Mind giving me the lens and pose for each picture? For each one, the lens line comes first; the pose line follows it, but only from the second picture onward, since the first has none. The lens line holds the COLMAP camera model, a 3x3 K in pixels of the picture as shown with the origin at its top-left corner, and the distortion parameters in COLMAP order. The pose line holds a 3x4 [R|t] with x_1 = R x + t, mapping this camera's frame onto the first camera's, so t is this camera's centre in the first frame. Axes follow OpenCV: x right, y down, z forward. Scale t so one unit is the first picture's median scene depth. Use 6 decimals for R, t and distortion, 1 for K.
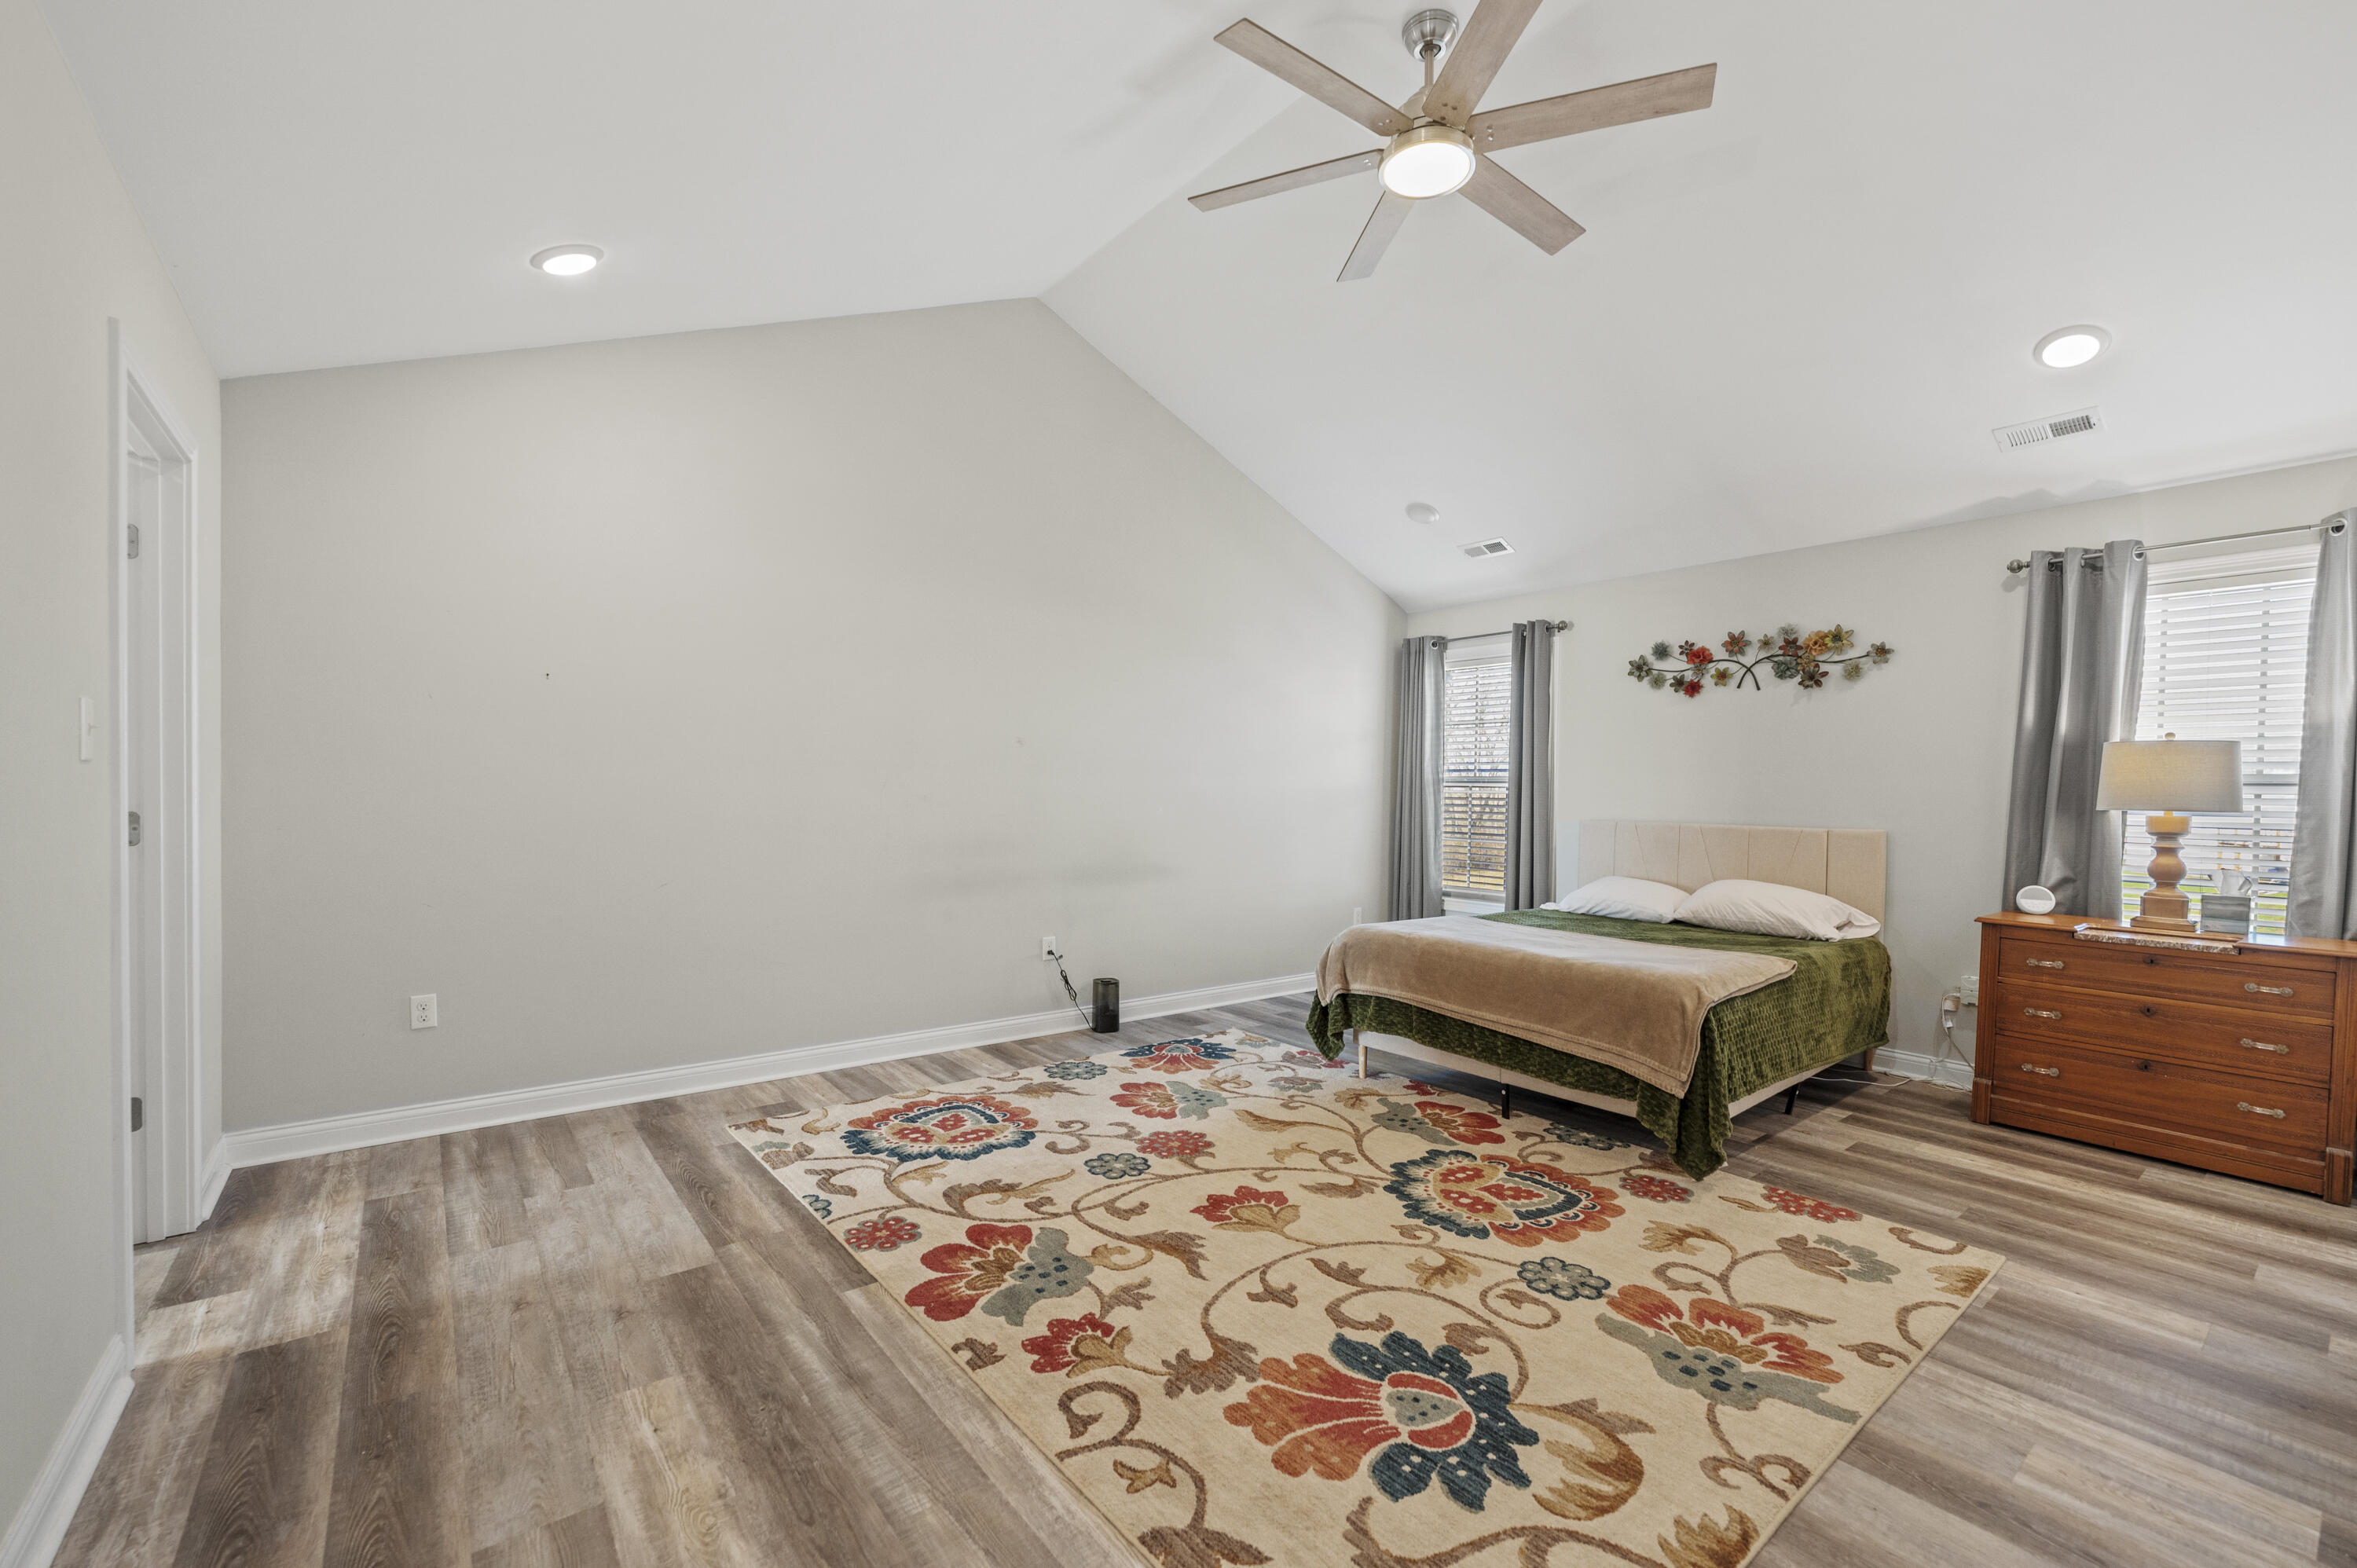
lens RADIAL K [[975.7, 0, 1179.8], [0, 975.7, 786.8], [0, 0, 1]] dist [-0.001178, -0.000145]
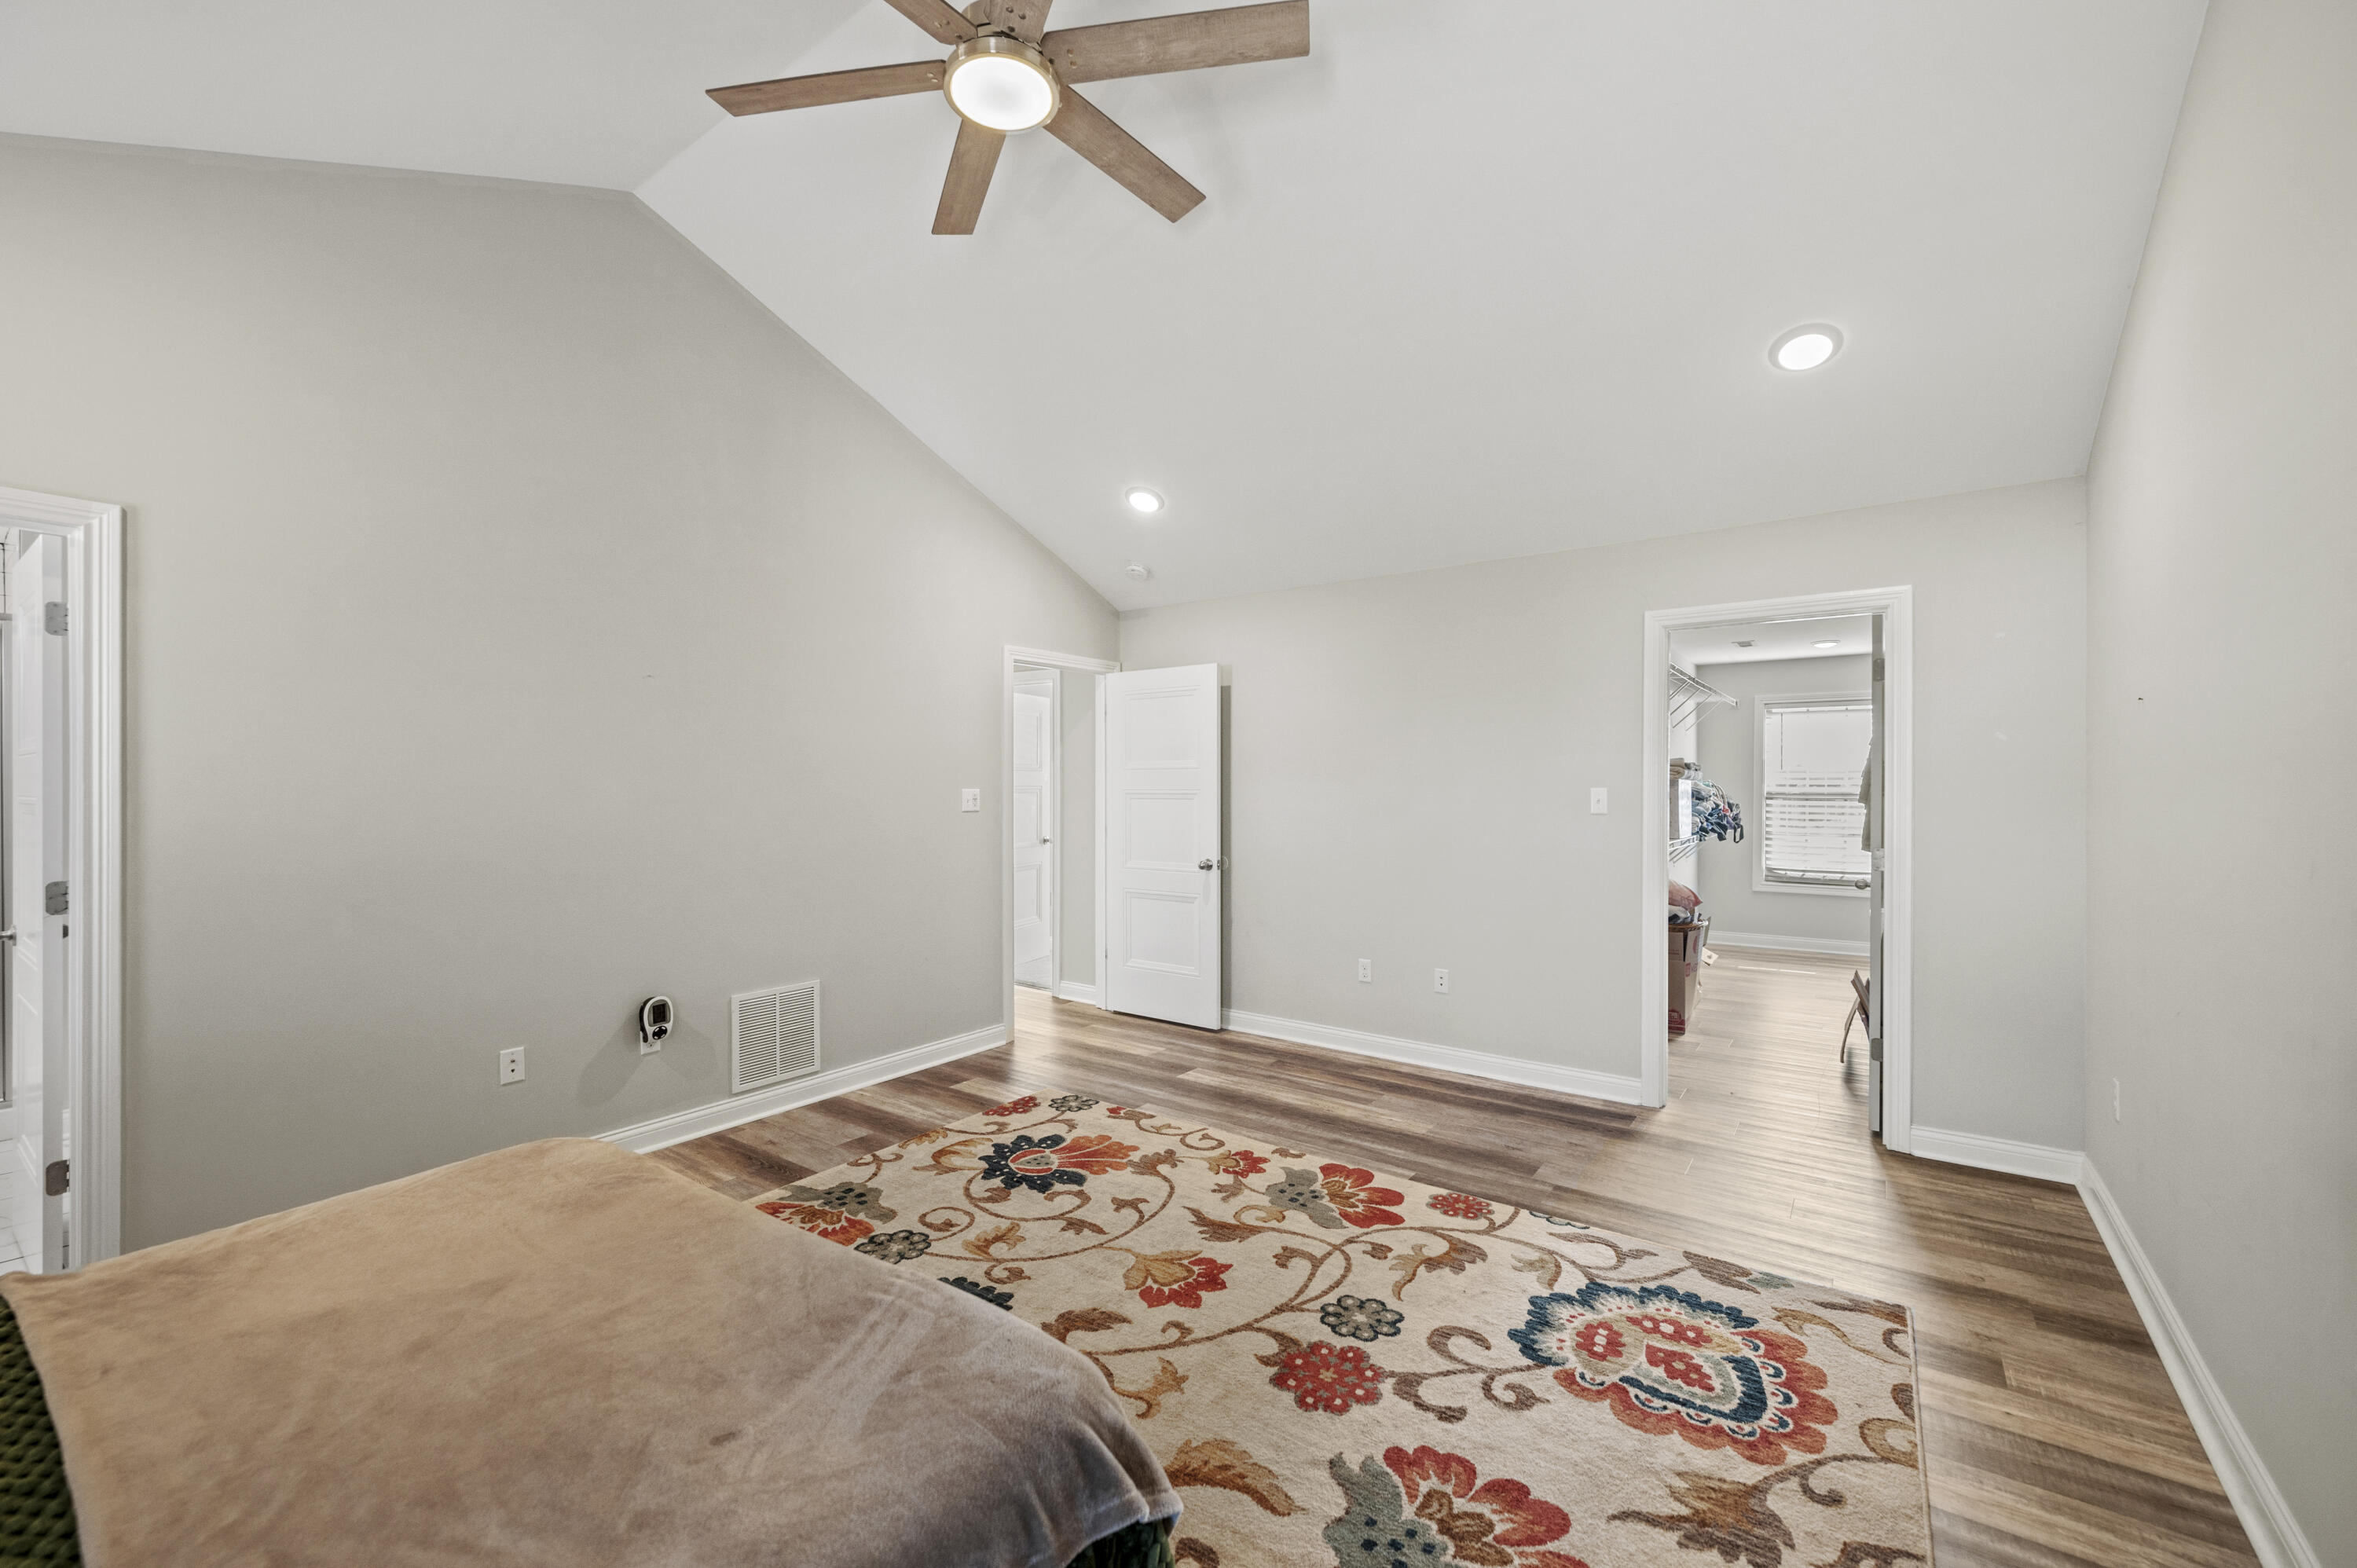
lens RADIAL K [[975.7, 0, 1174.5], [0, 975.7, 788.0], [0, 0, 1]] dist [-0.001178, -0.000145]
pose [[-0.965003, -0.014523, -0.261835, 0.349380], [-0.013544, 0.999893, -0.005542, -0.042809], [0.261887, -0.001801, -0.965097, 2.035112]]
